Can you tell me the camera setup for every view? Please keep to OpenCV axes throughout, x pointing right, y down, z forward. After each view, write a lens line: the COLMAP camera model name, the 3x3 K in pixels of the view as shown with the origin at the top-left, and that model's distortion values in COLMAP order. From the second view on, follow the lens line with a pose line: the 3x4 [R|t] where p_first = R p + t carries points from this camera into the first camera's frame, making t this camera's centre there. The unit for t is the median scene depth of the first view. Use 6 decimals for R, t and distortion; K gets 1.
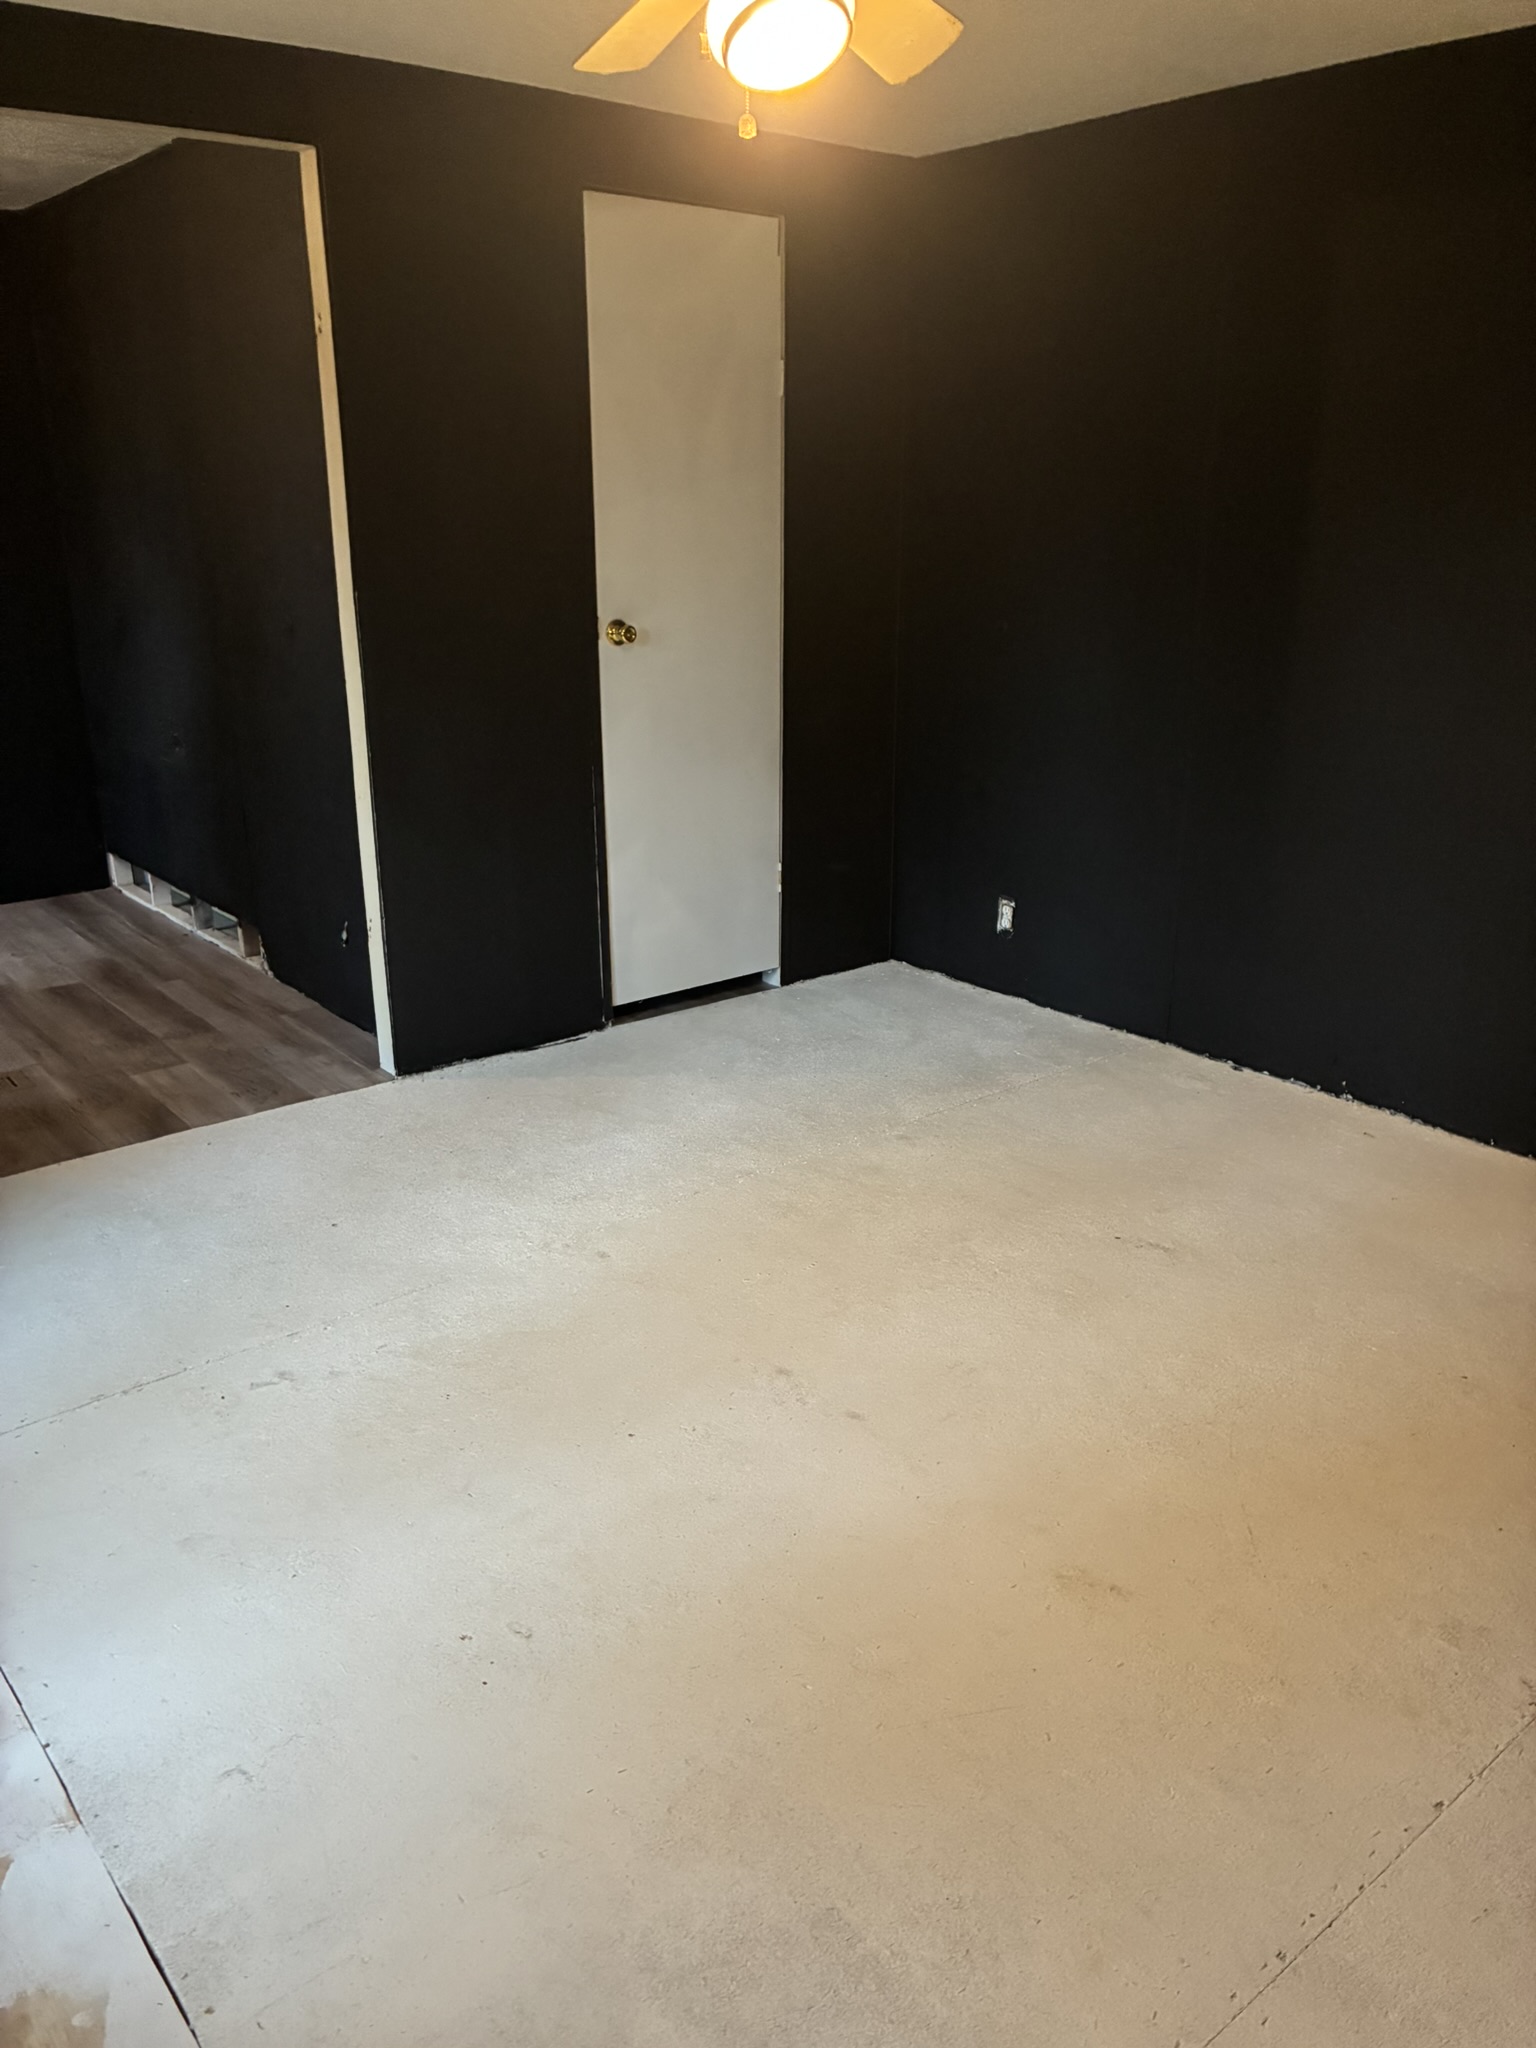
lens RADIAL K [[1547.1, 0, 765.6], [0, 1547.1, 1031.6], [0, 0, 1]] dist [0.045818, -0.064526]
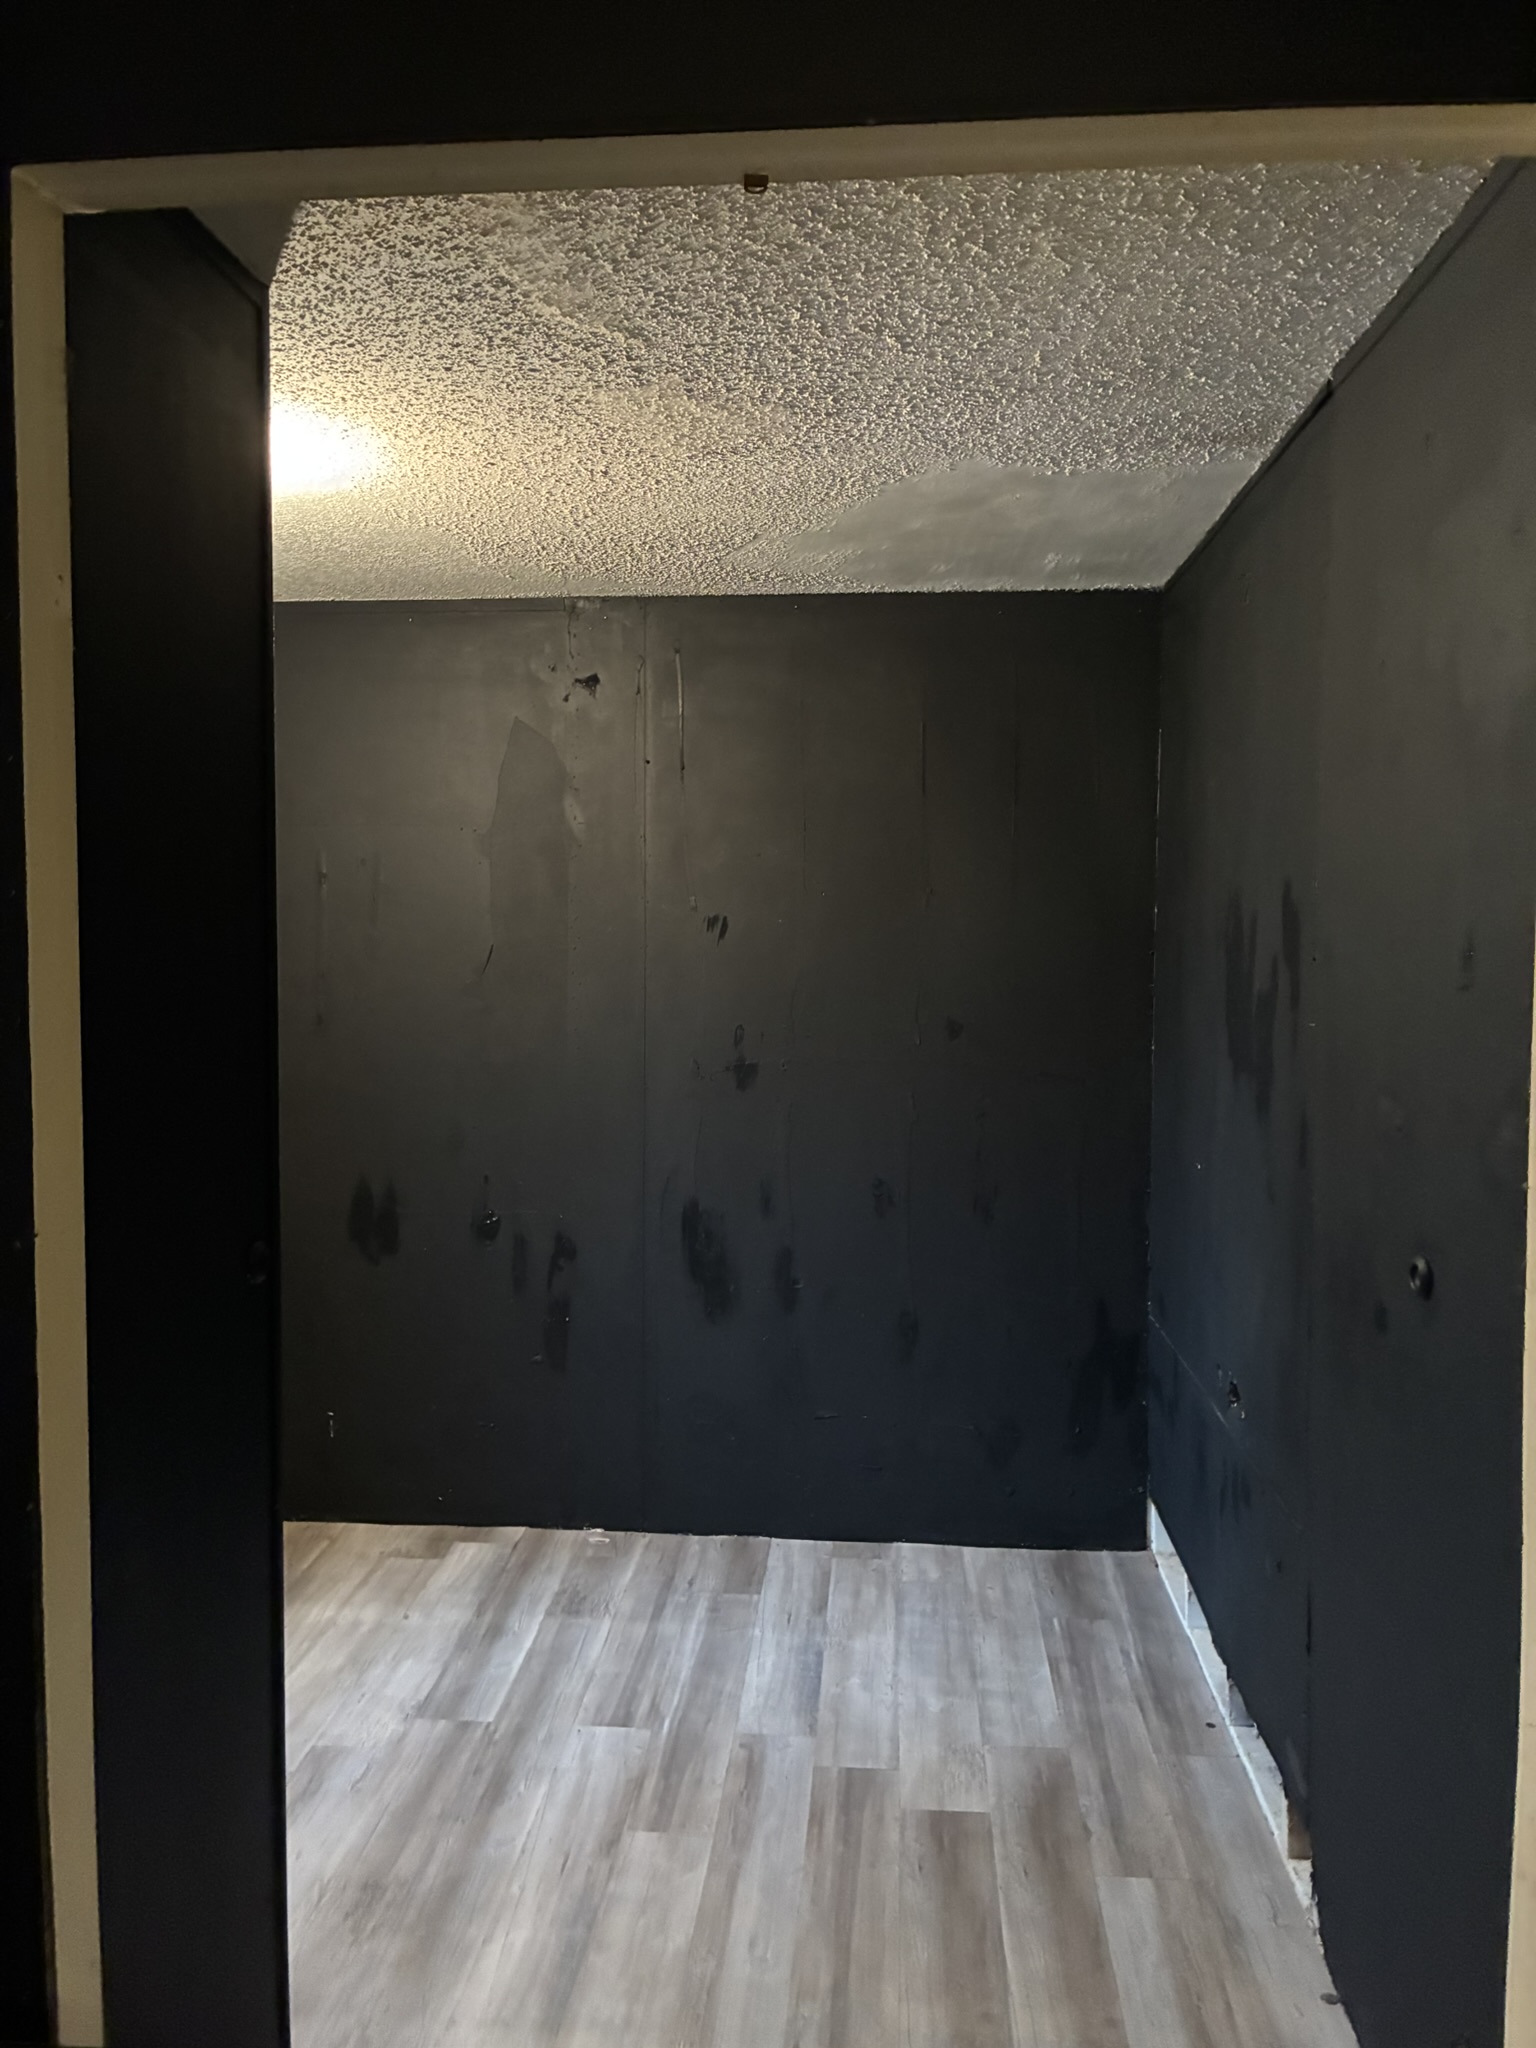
lens RADIAL K [[1547.1, 0, 766.0], [0, 1547.1, 1019.0], [0, 0, 1]] dist [0.045818, -0.064526]
pose [[0.724209, 0.041673, -0.688320, -0.138998], [-0.232122, 0.954654, -0.186427, -0.201301], [0.649339, 0.294786, 0.701042, 0.525464]]
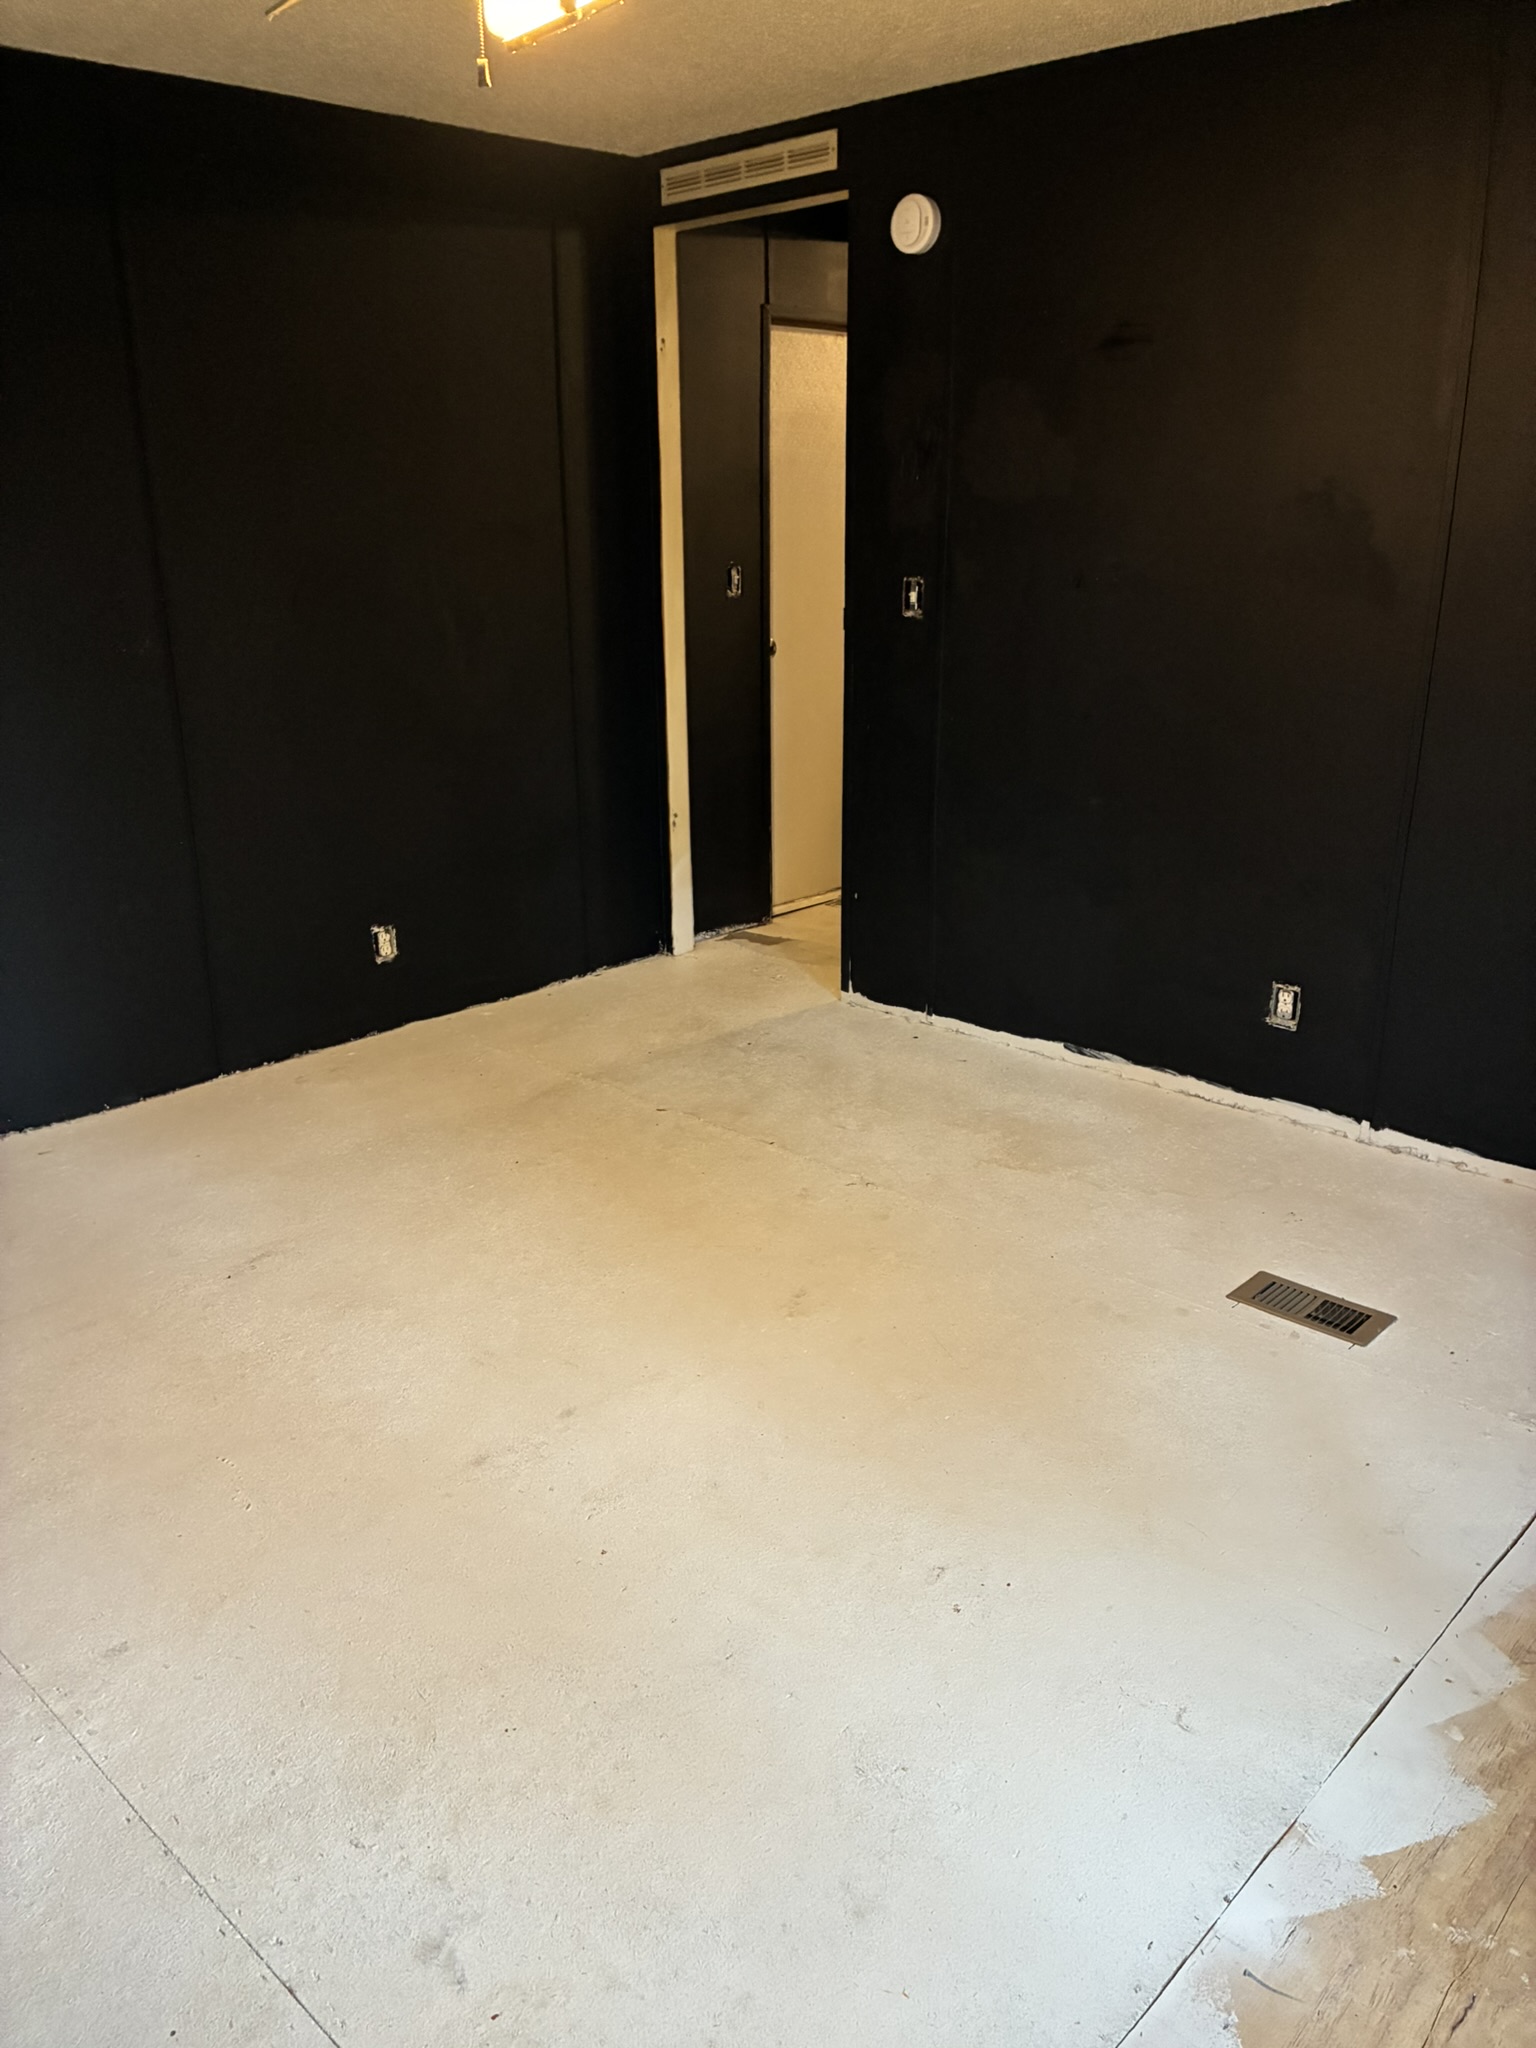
lens RADIAL K [[1547.1, 0, 788.4], [0, 1547.1, 1010.8], [0, 0, 1]] dist [0.045818, -0.064526]
pose [[-0.124873, -0.299362, 0.945933, -0.478925], [0.334155, 0.885008, 0.324193, -0.145998], [-0.934209, 0.356571, -0.010481, 0.463010]]
